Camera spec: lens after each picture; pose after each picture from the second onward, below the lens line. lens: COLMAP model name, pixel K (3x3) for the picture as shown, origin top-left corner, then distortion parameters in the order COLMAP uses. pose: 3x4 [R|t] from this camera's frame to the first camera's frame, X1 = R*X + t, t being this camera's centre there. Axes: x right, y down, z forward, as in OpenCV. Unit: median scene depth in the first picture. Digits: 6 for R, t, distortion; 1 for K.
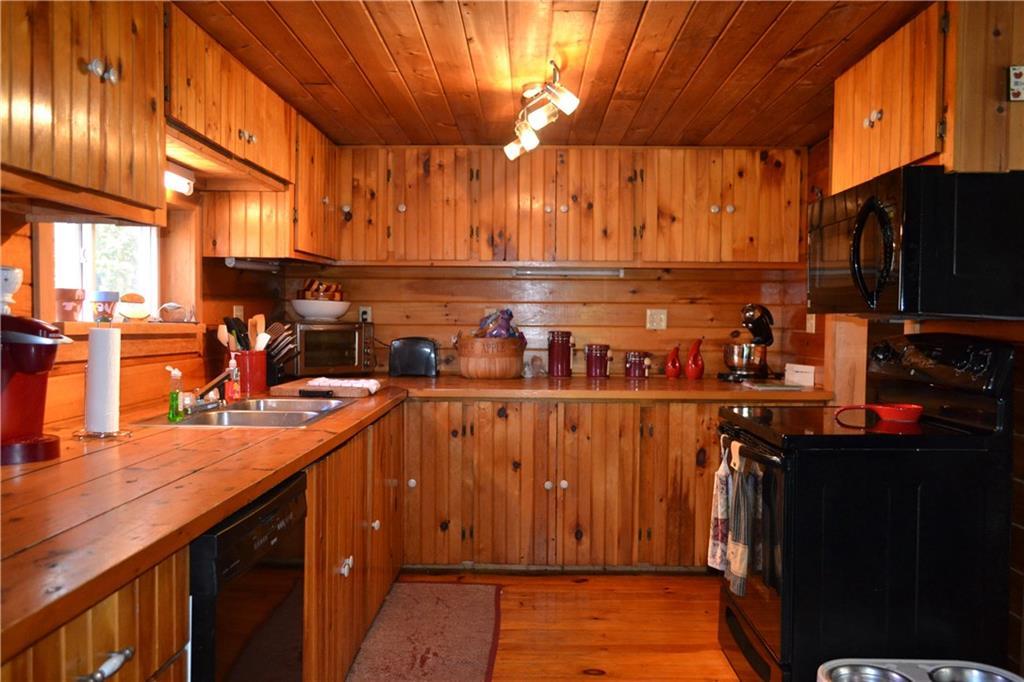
lens RADIAL K [[805.8, 0, 509.5], [0, 805.8, 361.9], [0, 0, 1]] dist [-0.004341, -0.002840]
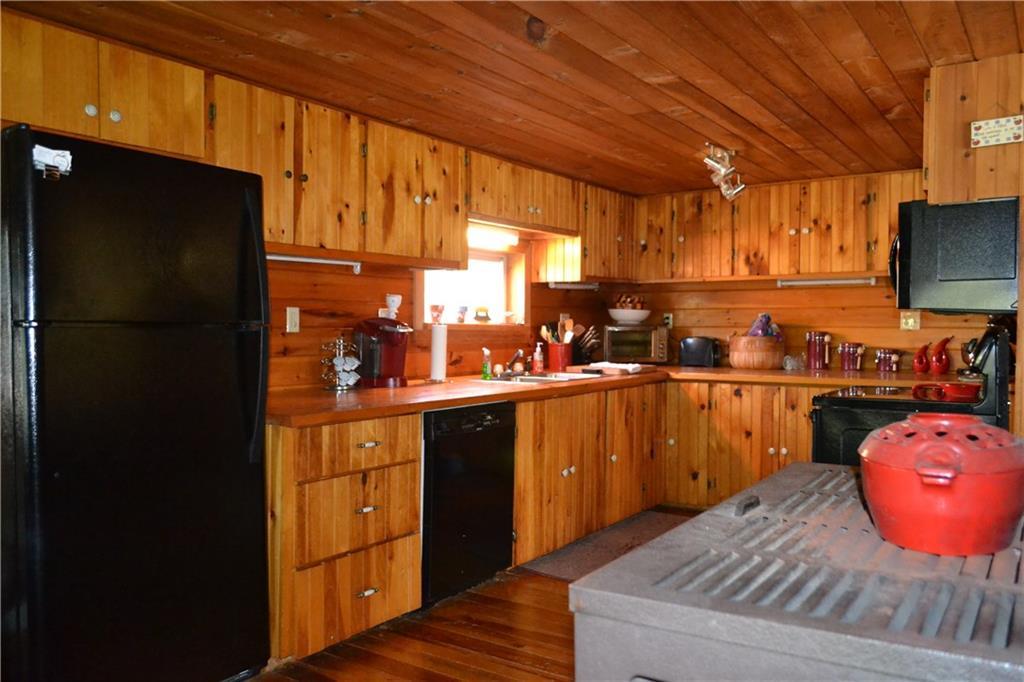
lens RADIAL K [[805.8, 0, 509.5], [0, 805.8, 361.9], [0, 0, 1]] dist [-0.004341, -0.002840]
pose [[0.834509, 0.017528, -0.550716, 0.370899], [-0.025943, 0.999635, -0.007496, 0.030379], [0.550384, 0.020542, 0.834659, -0.269878]]
